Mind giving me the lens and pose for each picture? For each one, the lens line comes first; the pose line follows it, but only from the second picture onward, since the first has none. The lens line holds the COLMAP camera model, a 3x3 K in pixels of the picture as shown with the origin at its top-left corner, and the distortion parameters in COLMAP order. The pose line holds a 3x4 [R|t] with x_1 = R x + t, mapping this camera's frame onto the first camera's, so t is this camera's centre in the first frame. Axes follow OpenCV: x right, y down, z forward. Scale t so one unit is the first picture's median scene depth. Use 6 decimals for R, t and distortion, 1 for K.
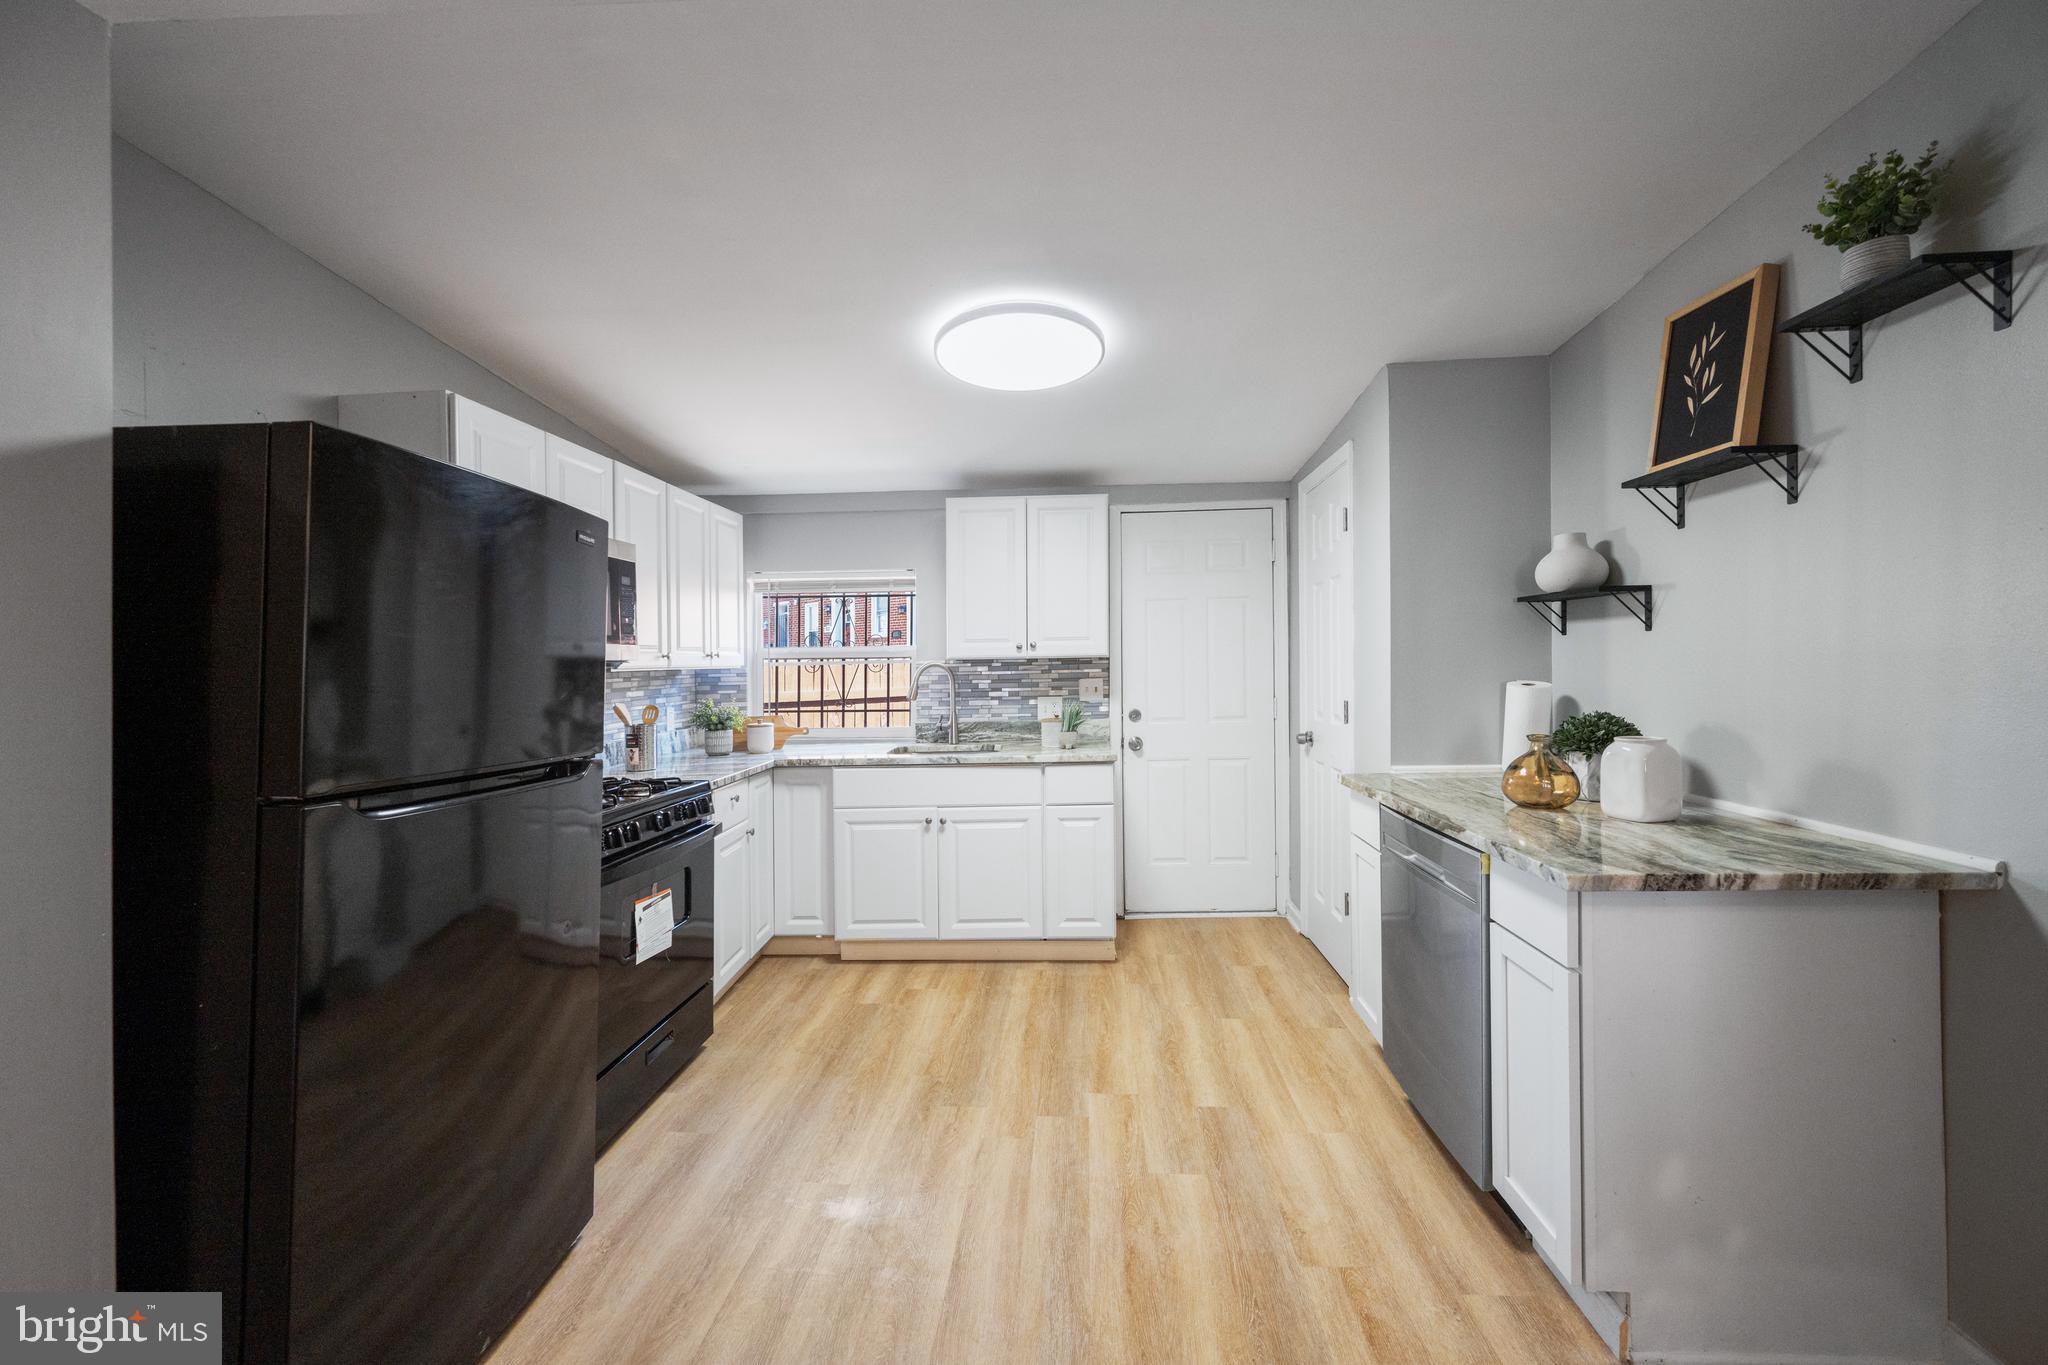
lens RADIAL K [[844.1, 0, 1041.2], [0, 844.1, 634.5], [0, 0, 1]] dist [0.000069, -0.000075]
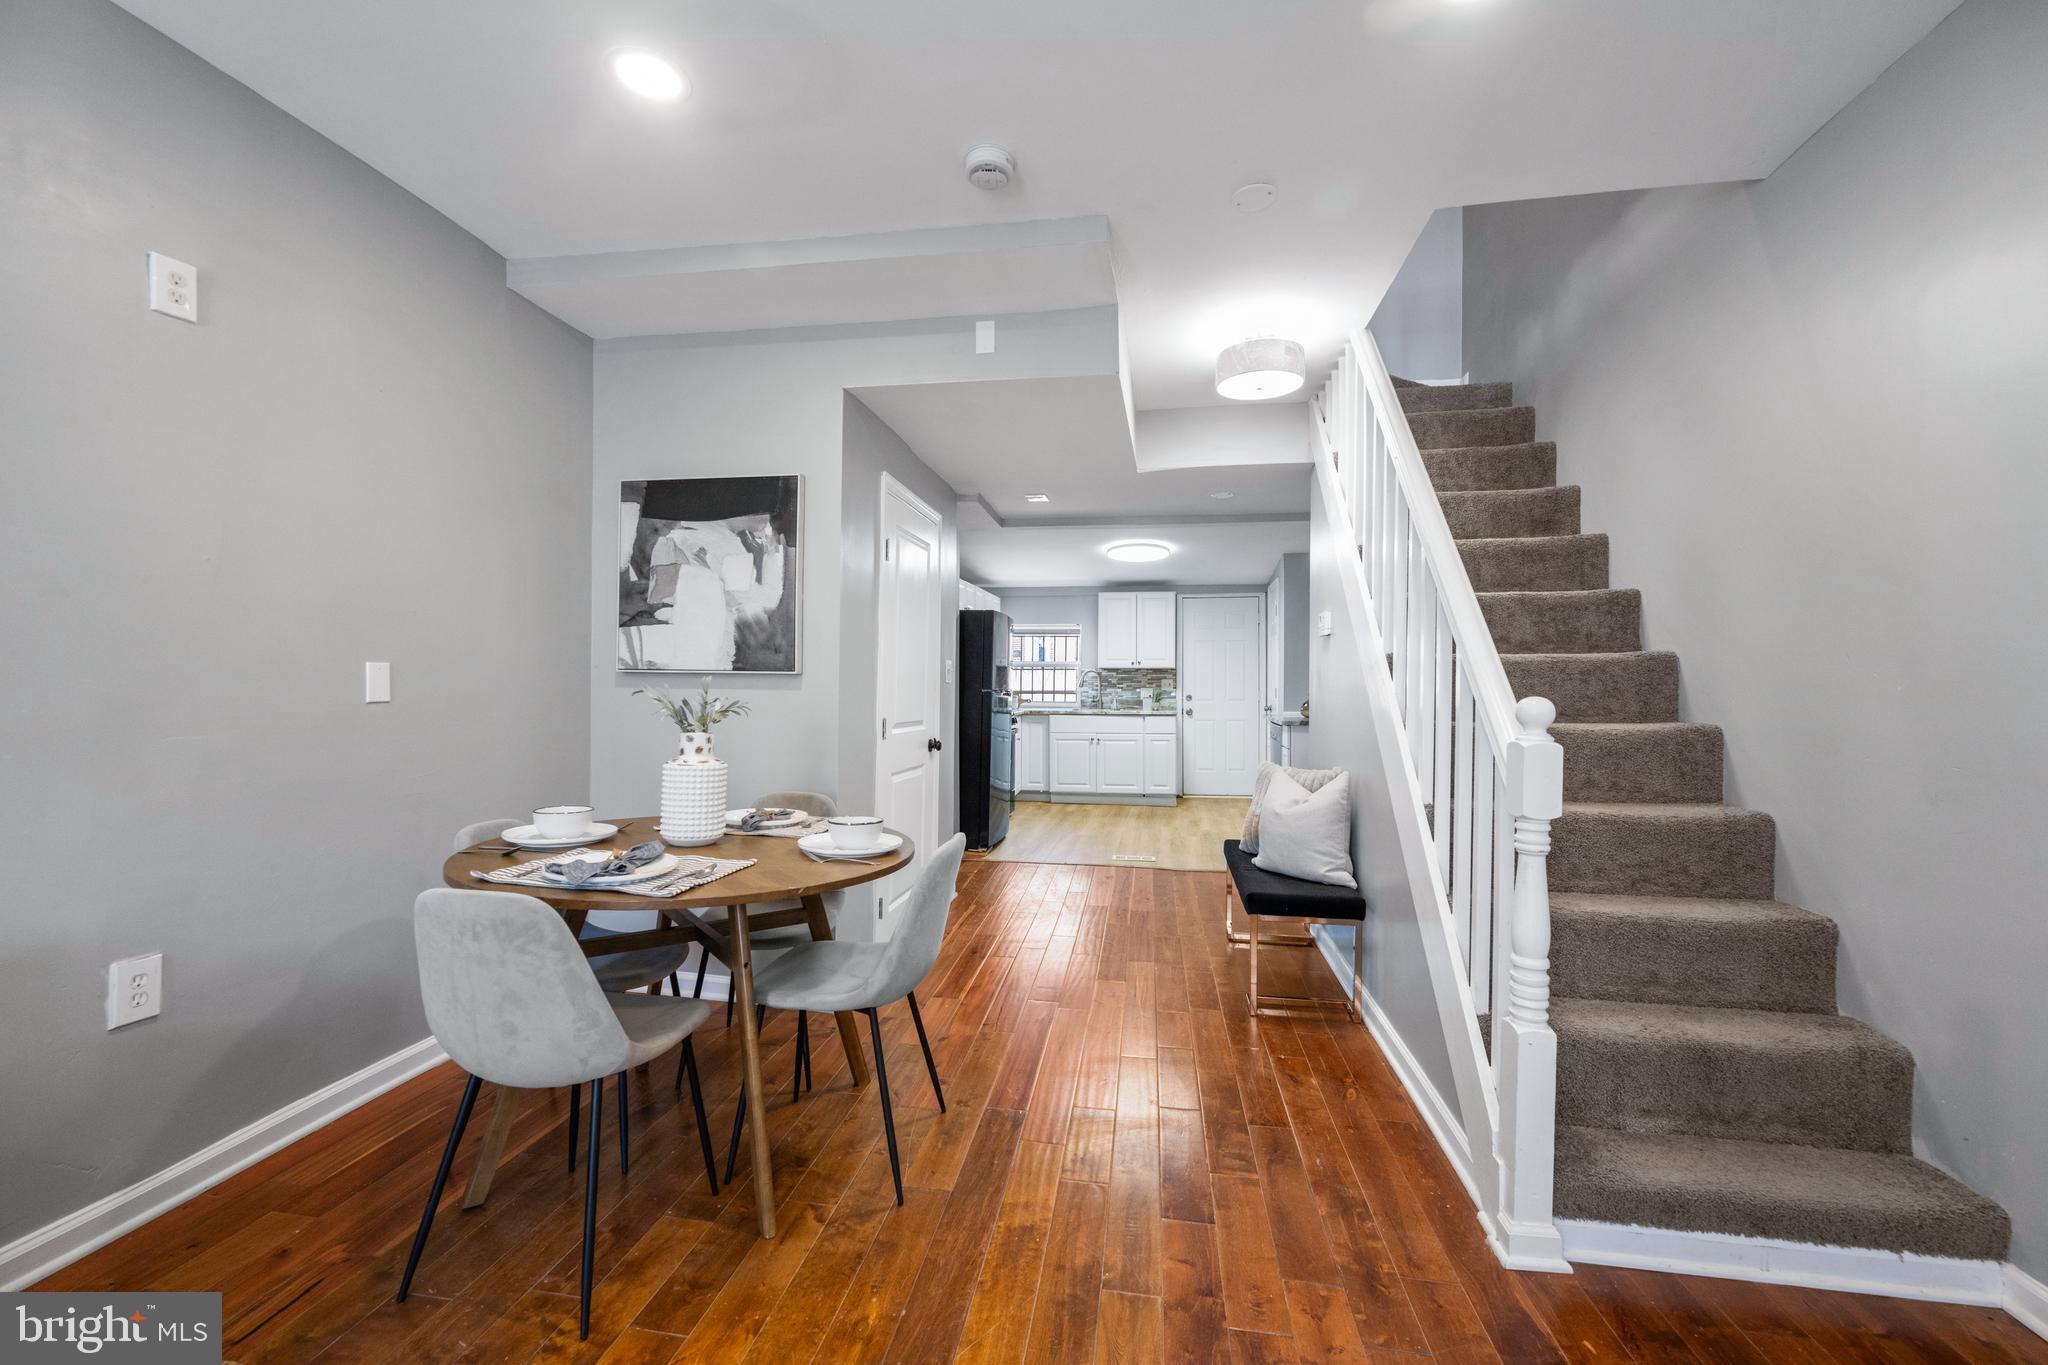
lens RADIAL K [[839.9, 0, 1027.6], [0, 839.9, 647.3], [0, 0, 1]] dist [0.000362, -0.000294]
pose [[0.992448, 0.013446, -0.121928, -0.035759], [-0.014432, 0.999870, -0.007204, -0.006026], [0.121815, 0.008909, 0.992513, -1.273439]]
